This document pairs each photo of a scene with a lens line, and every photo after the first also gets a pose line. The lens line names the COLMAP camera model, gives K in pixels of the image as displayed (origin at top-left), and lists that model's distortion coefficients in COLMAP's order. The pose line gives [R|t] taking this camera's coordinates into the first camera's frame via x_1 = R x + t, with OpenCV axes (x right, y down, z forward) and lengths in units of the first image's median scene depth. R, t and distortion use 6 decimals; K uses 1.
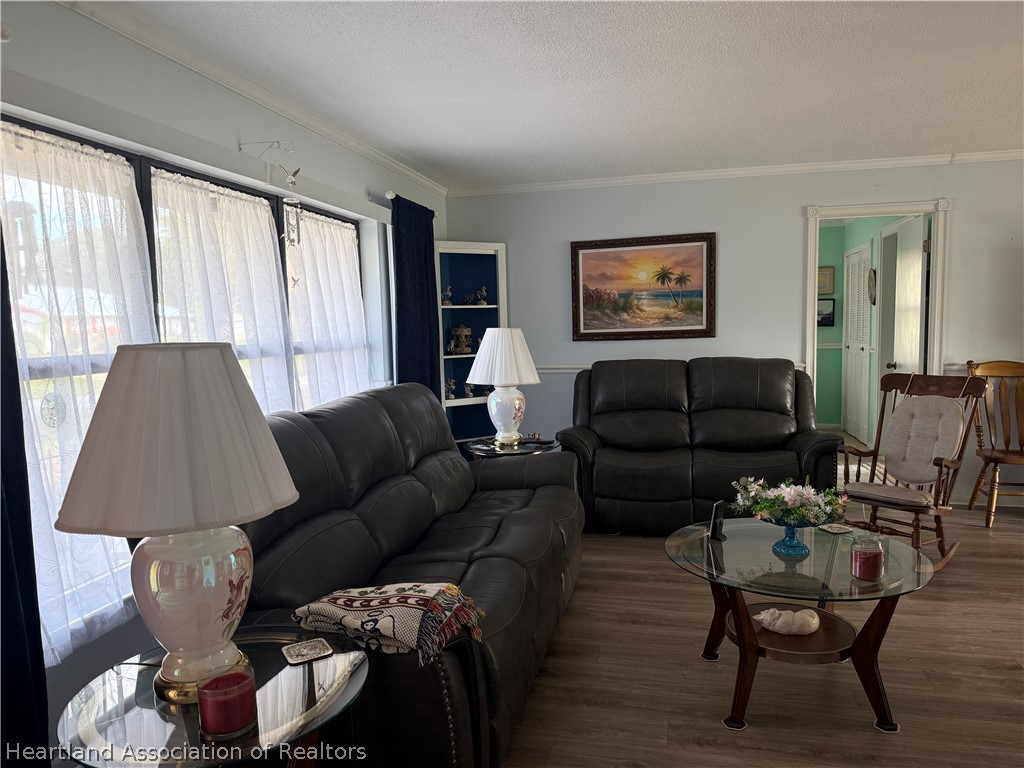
lens RADIAL K [[717.7, 0, 512.6], [0, 717.7, 391.6], [0, 0, 1]] dist [0.088905, -0.119755]
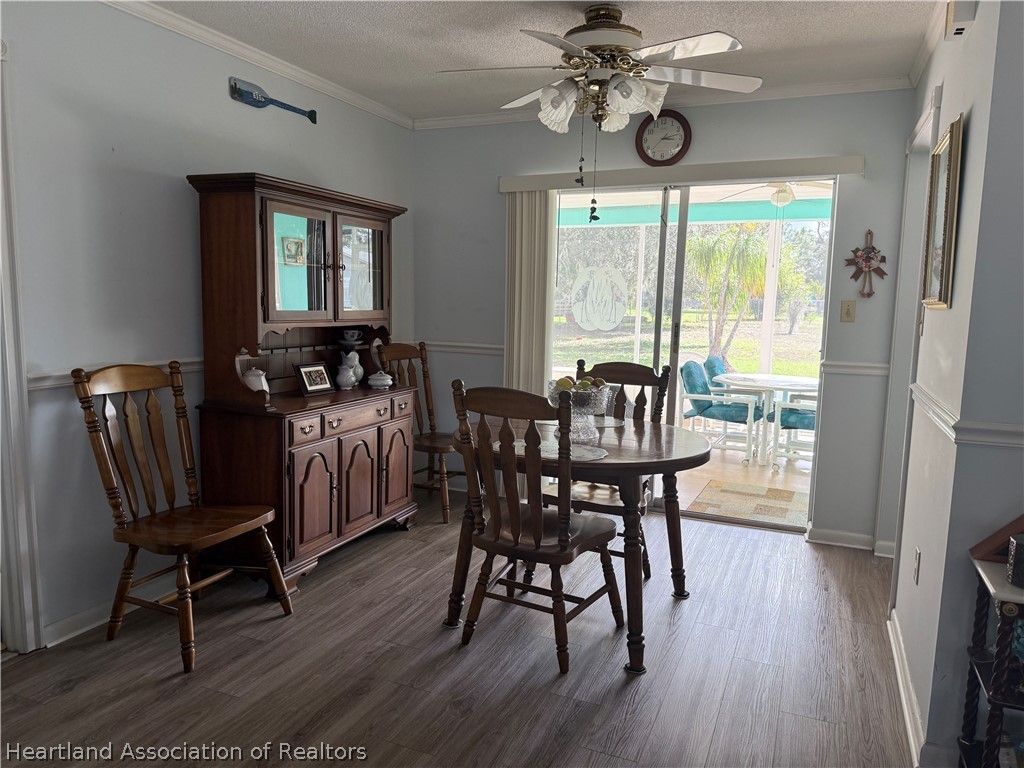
lens RADIAL K [[717.7, 0, 506.7], [0, 717.7, 390.4], [0, 0, 1]] dist [0.088905, -0.119755]
pose [[0.186836, -0.106000, 0.976656, 0.153952], [0.070313, 0.993055, 0.094329, -0.050480], [-0.979872, 0.051047, 0.192991, 0.547931]]
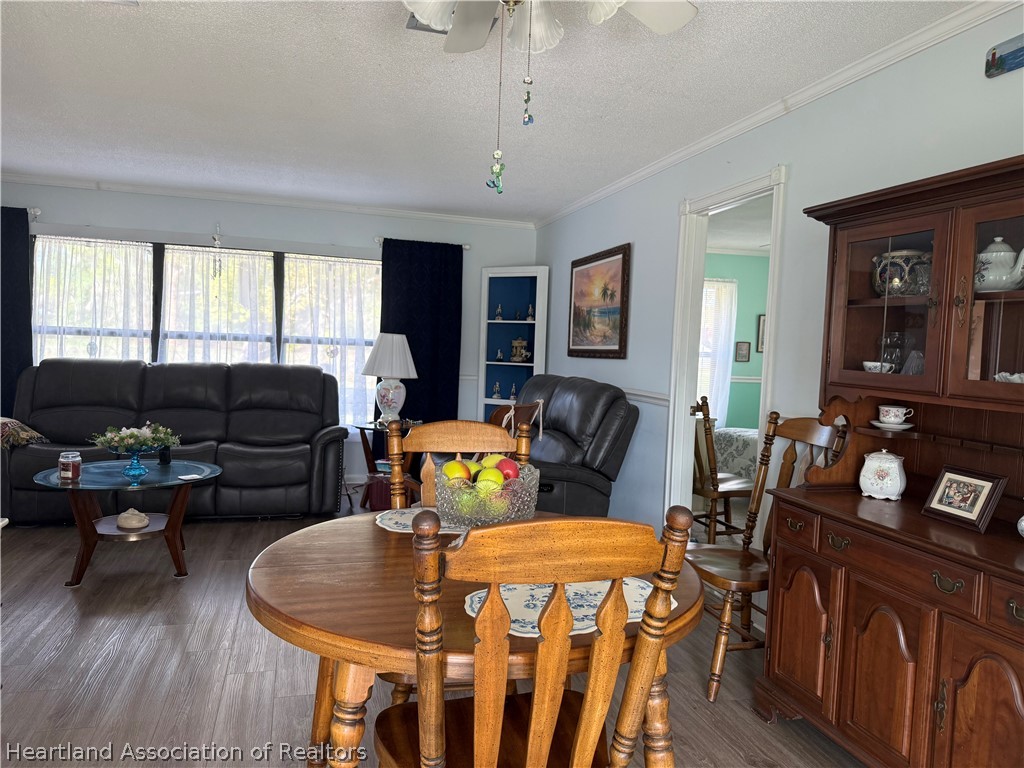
lens RADIAL K [[717.7, 0, 516.9], [0, 717.7, 382.5], [0, 0, 1]] dist [0.088905, -0.119755]
pose [[0.488358, 0.085978, -0.868397, 0.991530], [-0.134821, 0.990620, 0.022260, -0.048522], [0.862166, 0.106208, 0.495369, 0.449351]]
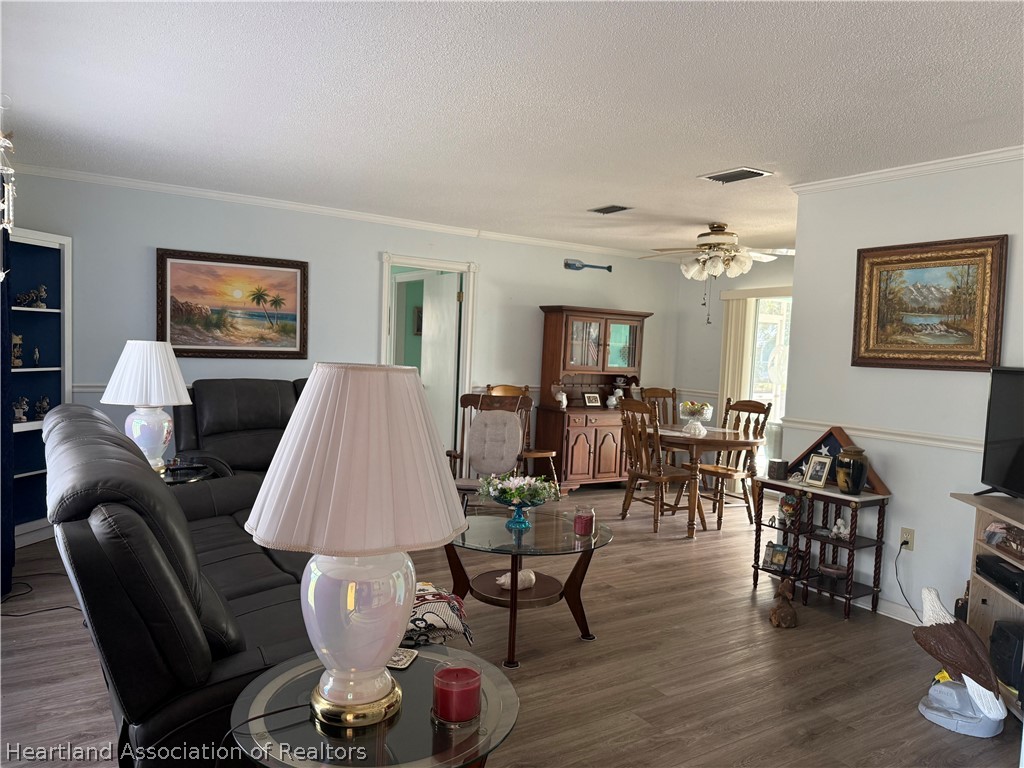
lens RADIAL K [[717.7, 0, 520.3], [0, 717.7, 384.6], [0, 0, 1]] dist [0.088905, -0.119755]
pose [[0.684083, 0.012413, 0.729299, -0.282895], [0.013364, 0.999474, -0.029547, -0.001850], [-0.729282, 0.029959, 0.683557, 0.040677]]
